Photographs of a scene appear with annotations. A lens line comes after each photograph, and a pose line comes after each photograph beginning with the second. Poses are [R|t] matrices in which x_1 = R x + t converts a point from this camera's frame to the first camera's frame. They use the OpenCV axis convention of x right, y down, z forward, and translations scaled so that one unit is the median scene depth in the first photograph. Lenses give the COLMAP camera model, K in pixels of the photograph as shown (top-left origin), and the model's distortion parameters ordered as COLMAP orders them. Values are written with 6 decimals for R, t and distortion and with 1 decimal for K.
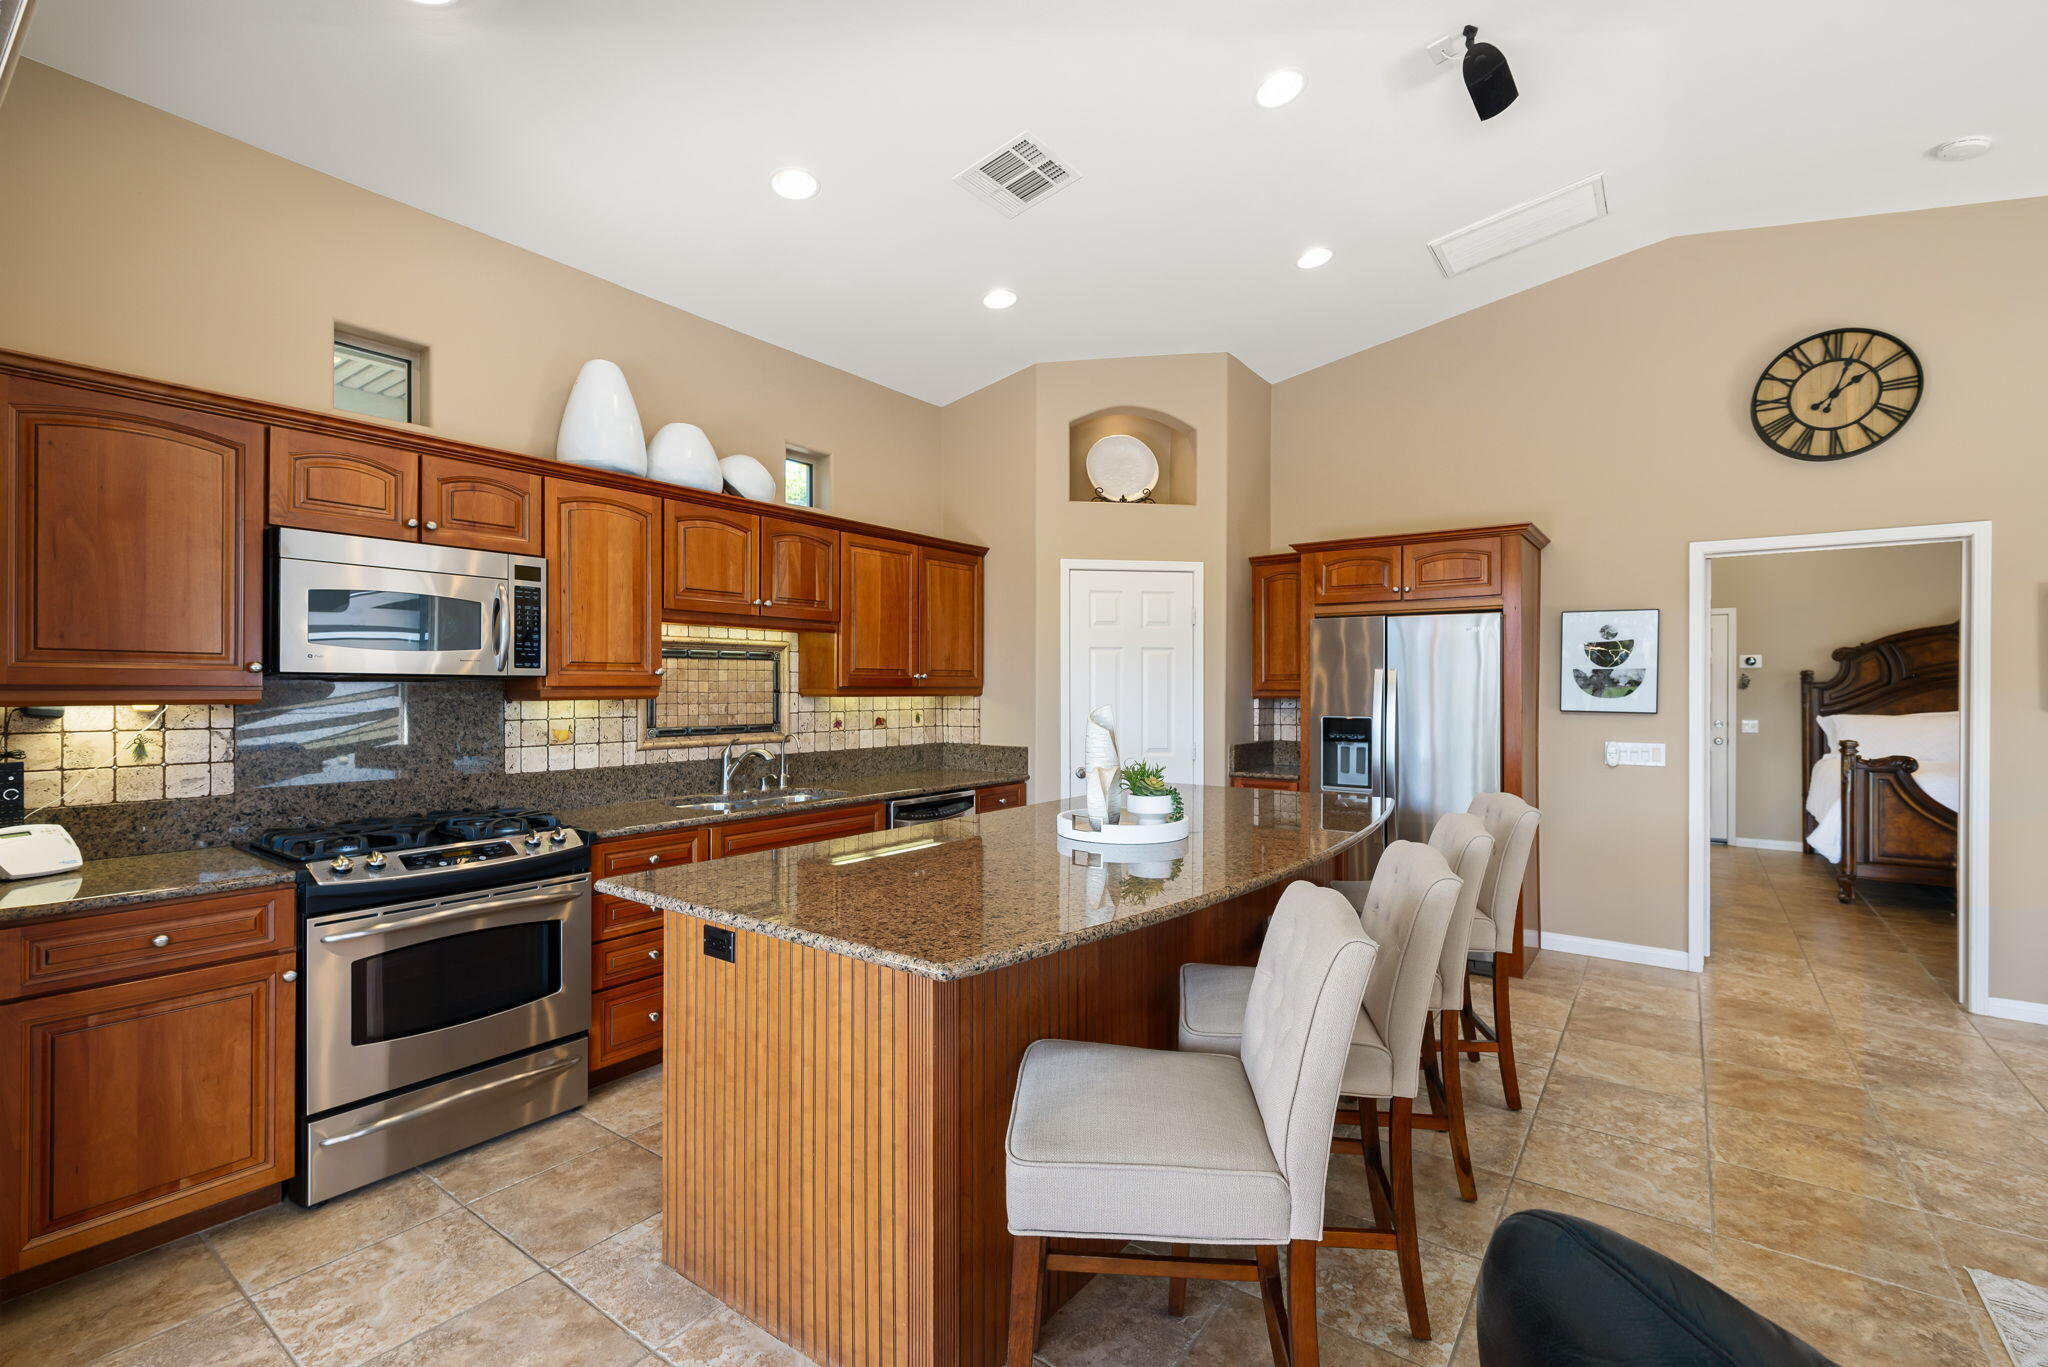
lens RADIAL K [[895.4, 0, 1029.4], [0, 895.4, 689.2], [0, 0, 1]] dist [-0.000412, 0.000515]
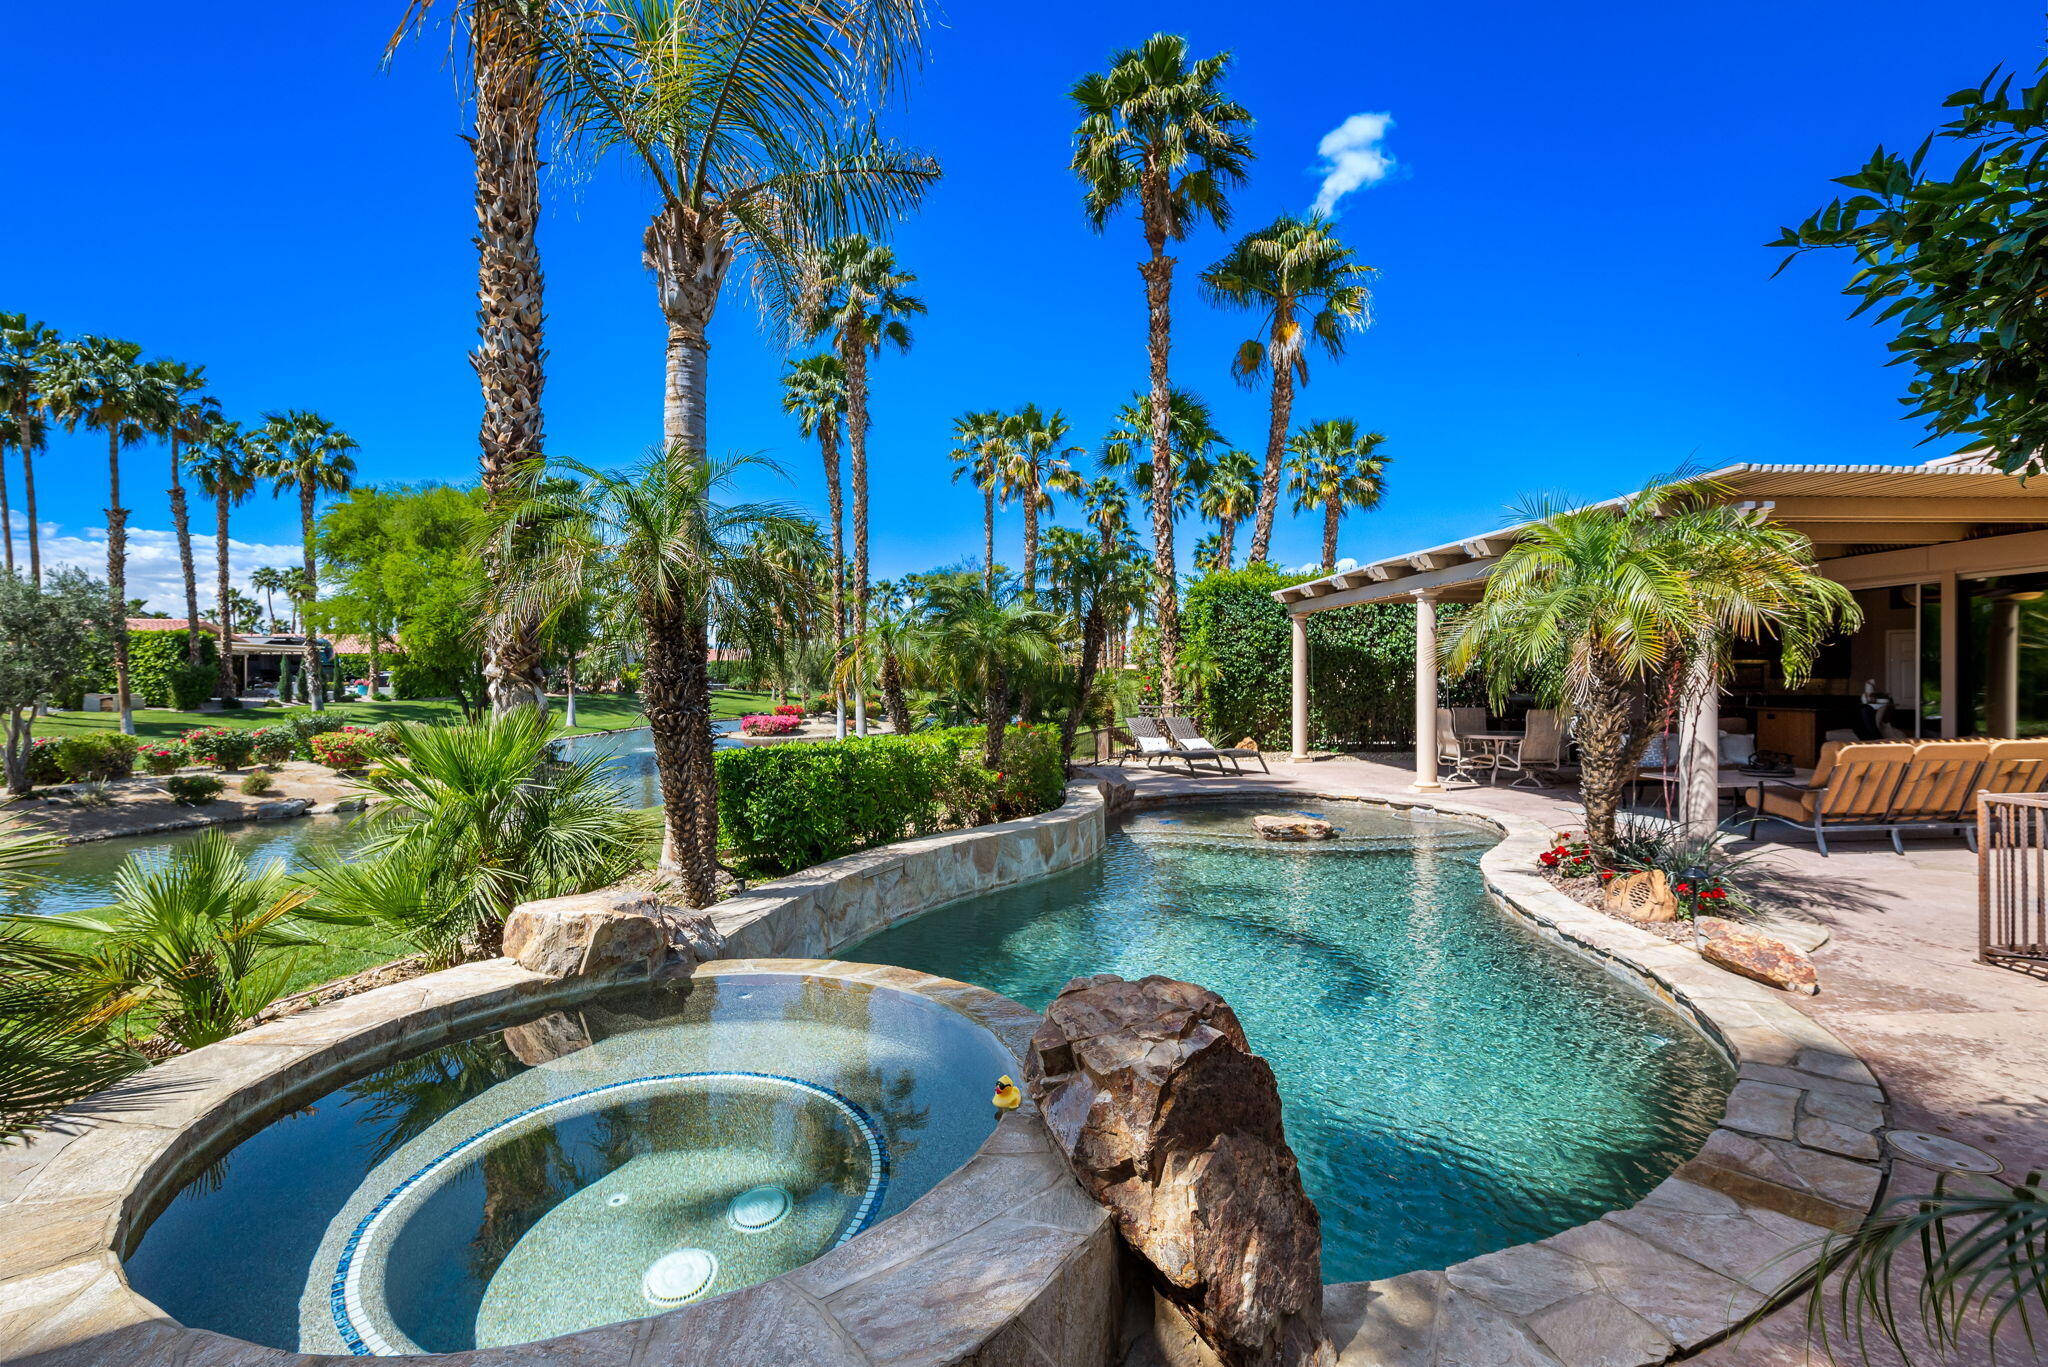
lens RADIAL K [[879.0, 0, 1019.2], [0, 879.0, 680.0], [0, 0, 1]] dist [0.001867, 0.000249]
pose [[0.637024, 0.000592, -0.770843, 0.518612], [0.002762, 0.999992, 0.003050, -0.004313], [0.770839, -0.004072, 0.637017, -3.462777]]
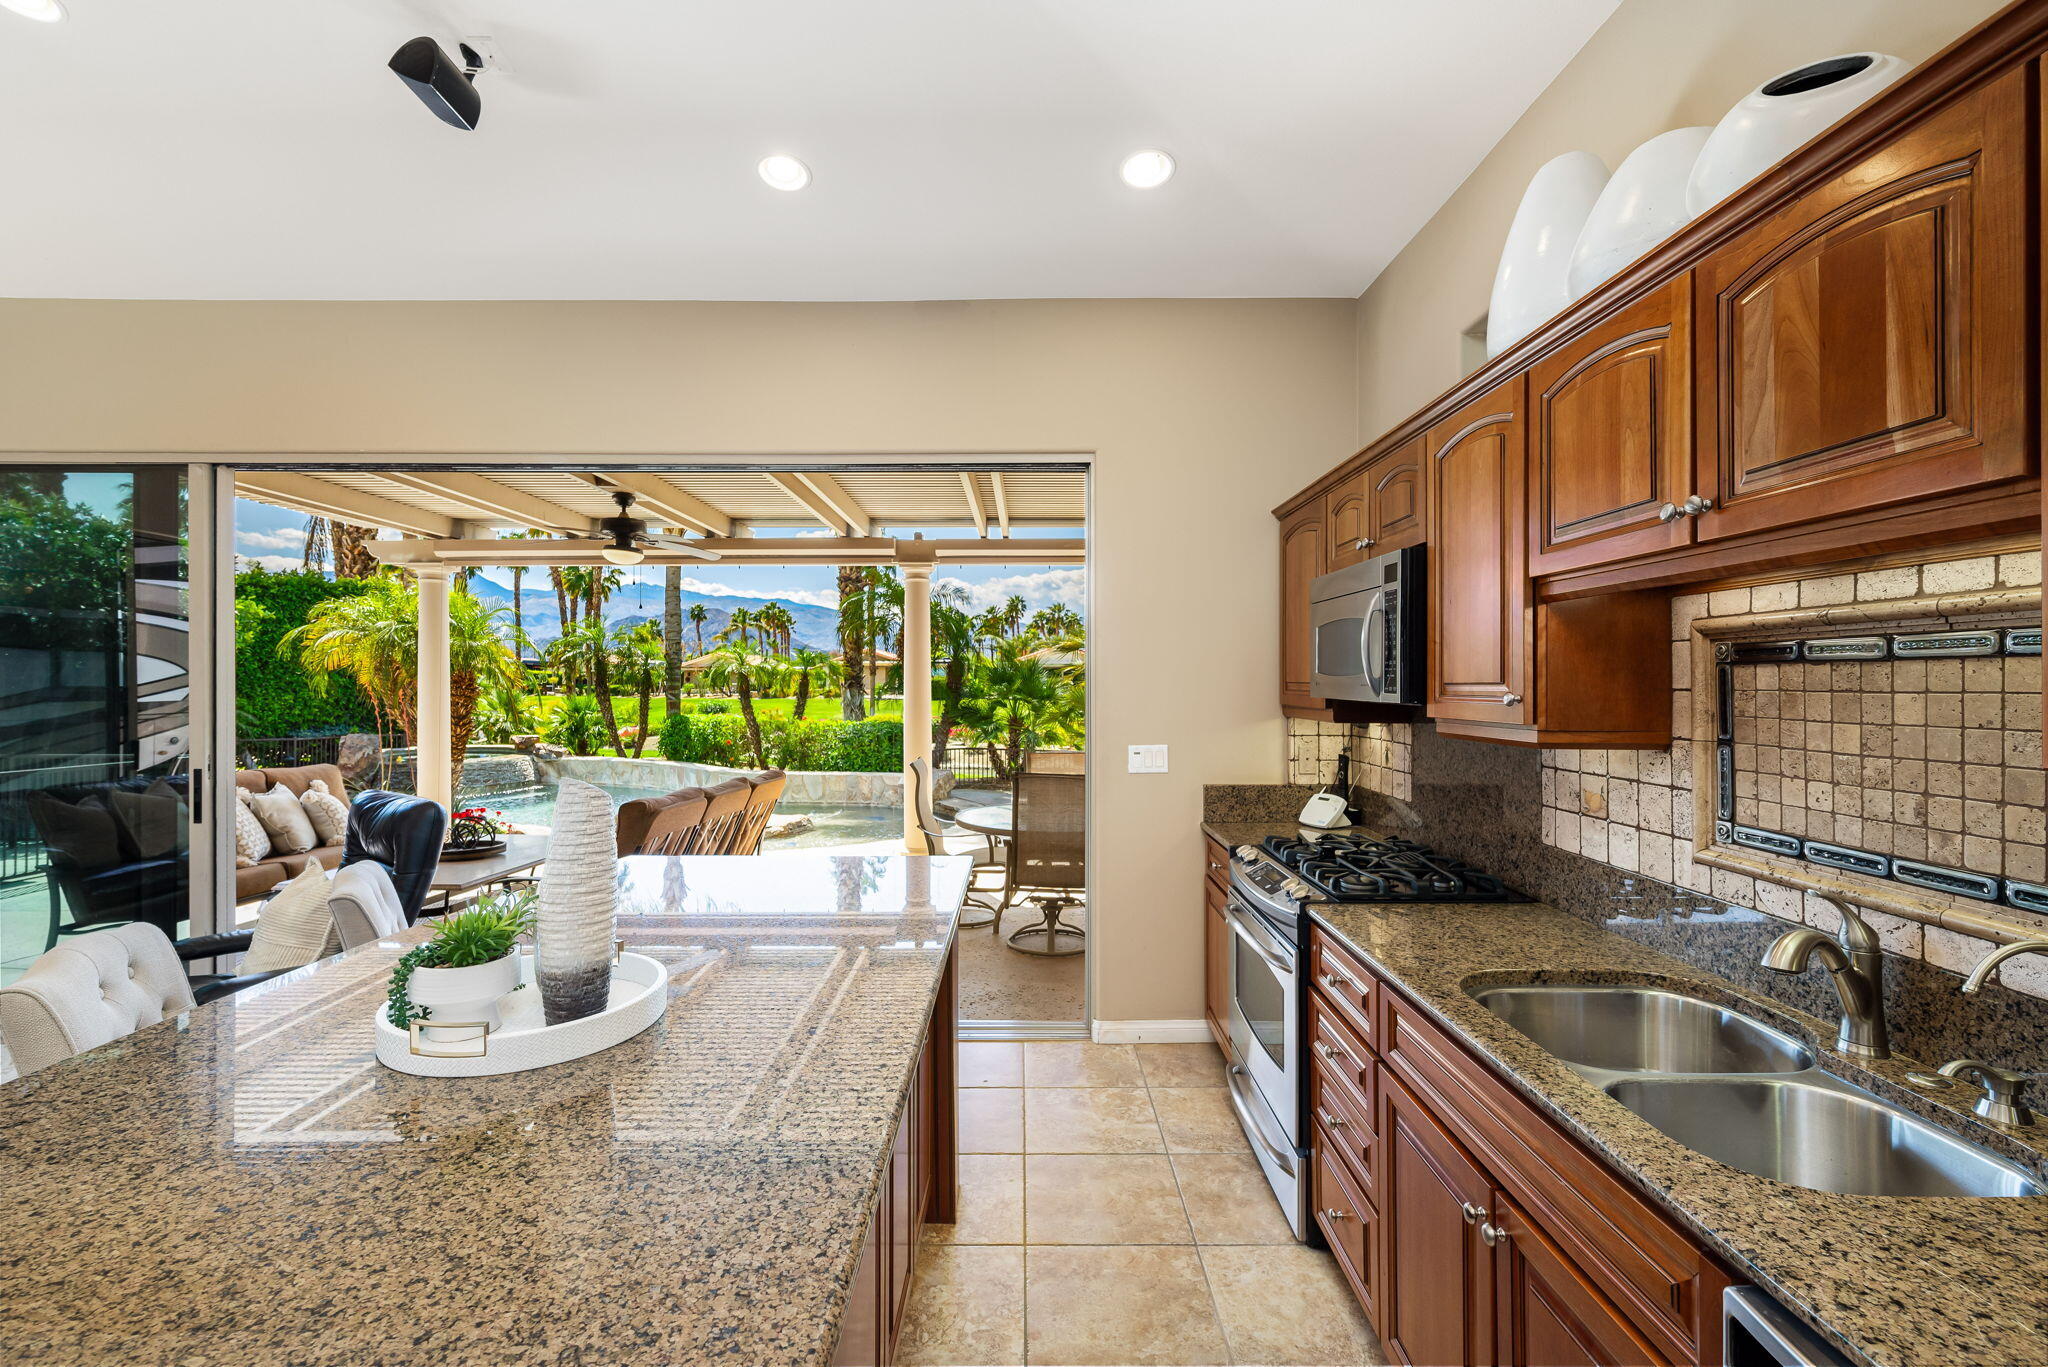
lens RADIAL K [[881.8, 0, 1025.2], [0, 881.8, 679.5], [0, 0, 1]] dist [0.001927, 0.000216]
pose [[-0.807966, -0.001678, -0.589227, 0.116715], [-0.000730, 0.999998, -0.001847, -0.025109], [0.589229, -0.001062, -0.807965, 1.060276]]
